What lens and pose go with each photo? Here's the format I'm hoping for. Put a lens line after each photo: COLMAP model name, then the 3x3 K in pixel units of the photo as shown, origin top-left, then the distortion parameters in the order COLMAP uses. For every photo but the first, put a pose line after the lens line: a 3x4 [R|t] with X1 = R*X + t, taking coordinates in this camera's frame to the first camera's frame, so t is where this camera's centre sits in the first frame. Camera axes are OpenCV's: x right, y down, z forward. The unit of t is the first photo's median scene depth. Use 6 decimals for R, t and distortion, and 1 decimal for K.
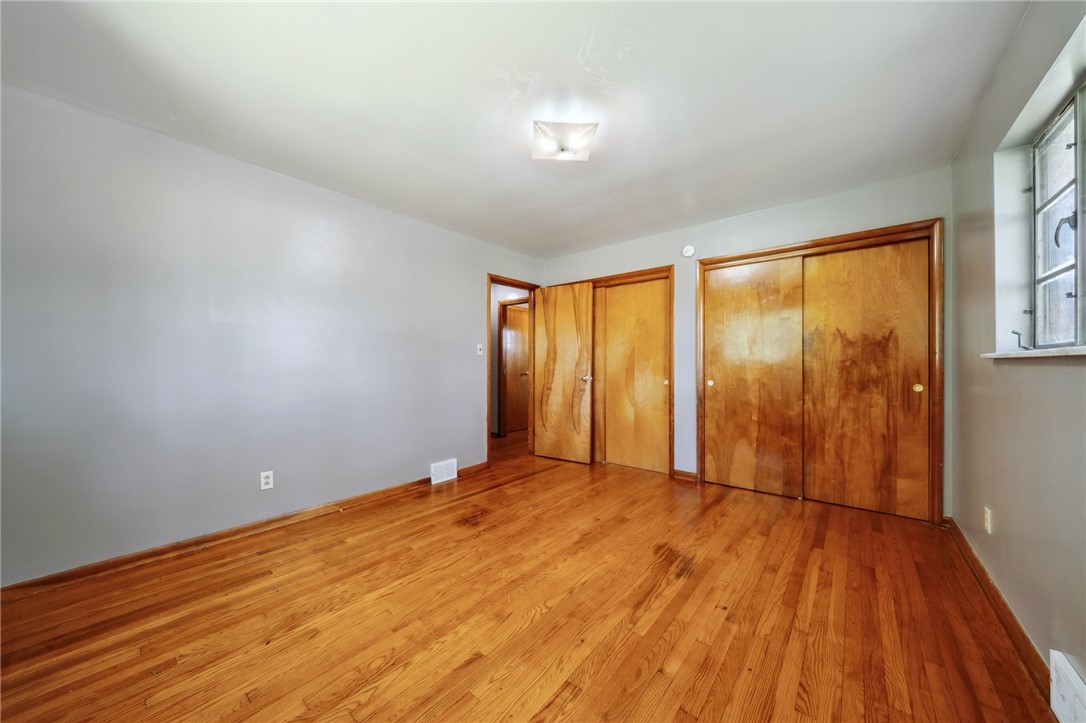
lens RADIAL K [[380.9, 0, 535.9], [0, 380.9, 365.1], [0, 0, 1]] dist [-0.001910, -0.000205]
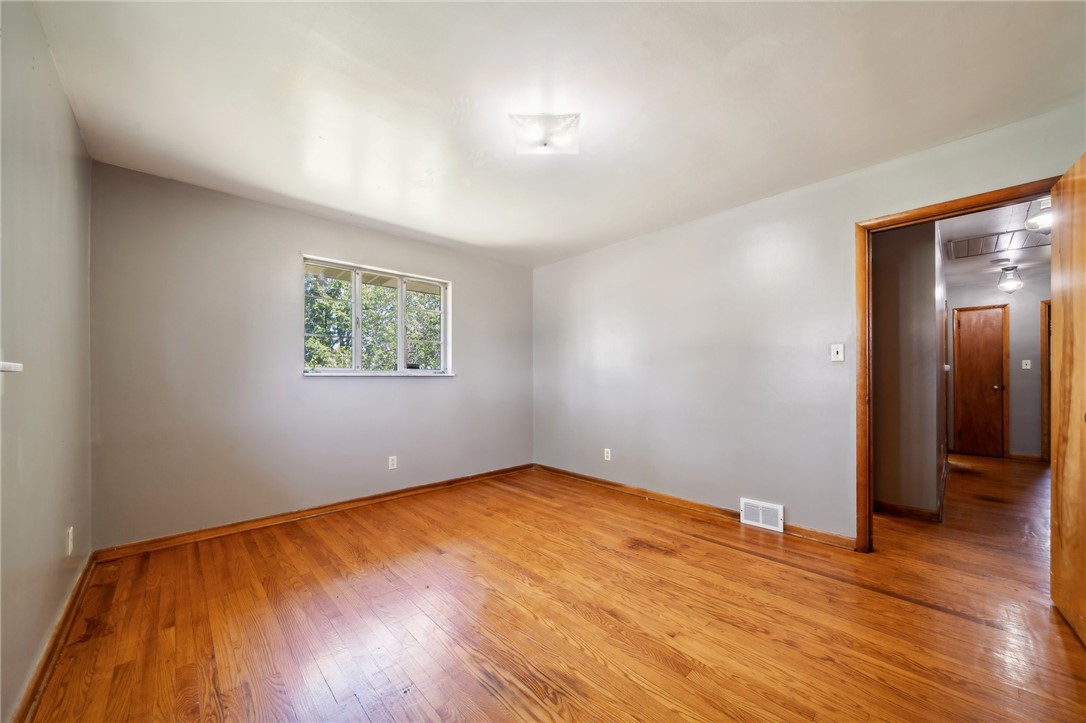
lens RADIAL K [[392.7, 0, 543.5], [0, 392.7, 377.6], [0, 0, 1]] dist [-0.000200, -0.000037]
pose [[-0.111179, 0.003028, -0.993796, 0.976472], [0.002147, 0.999994, 0.002807, -0.003465], [0.993798, -0.001822, -0.111185, 1.061399]]
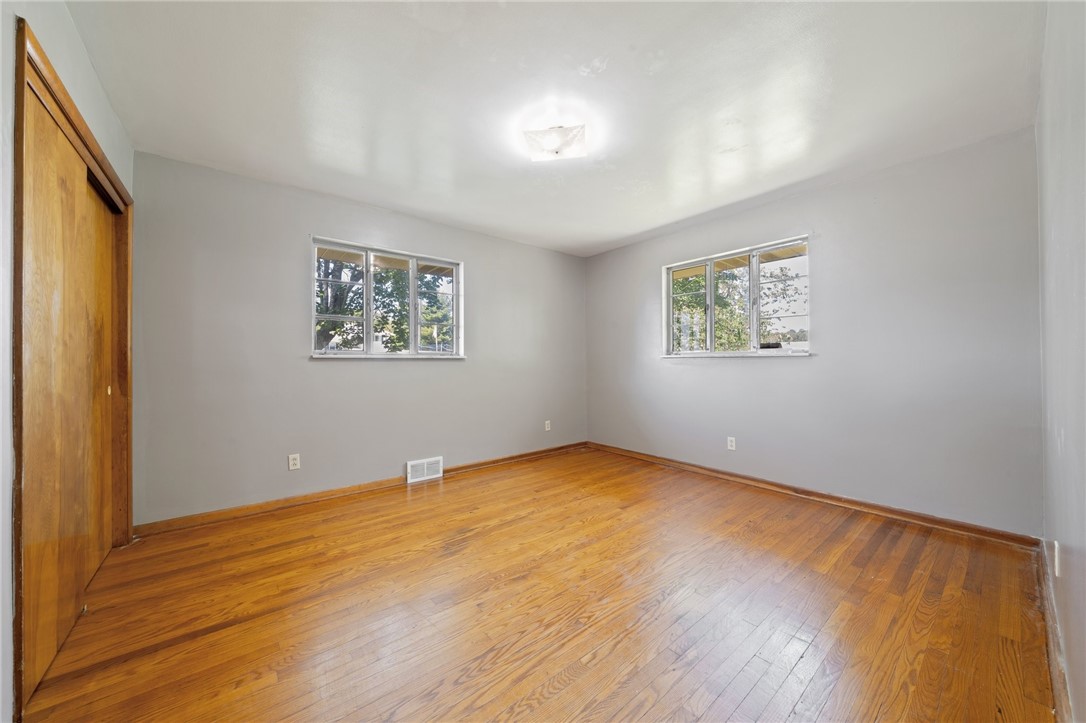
lens RADIAL K [[380.9, 0, 535.9], [0, 380.9, 365.1], [0, 0, 1]] dist [-0.001910, -0.000205]
pose [[-0.982228, 0.005492, 0.187609, -0.058612], [0.007282, 0.999934, 0.008852, 0.005753], [-0.187548, 0.010061, -0.982204, 1.949700]]
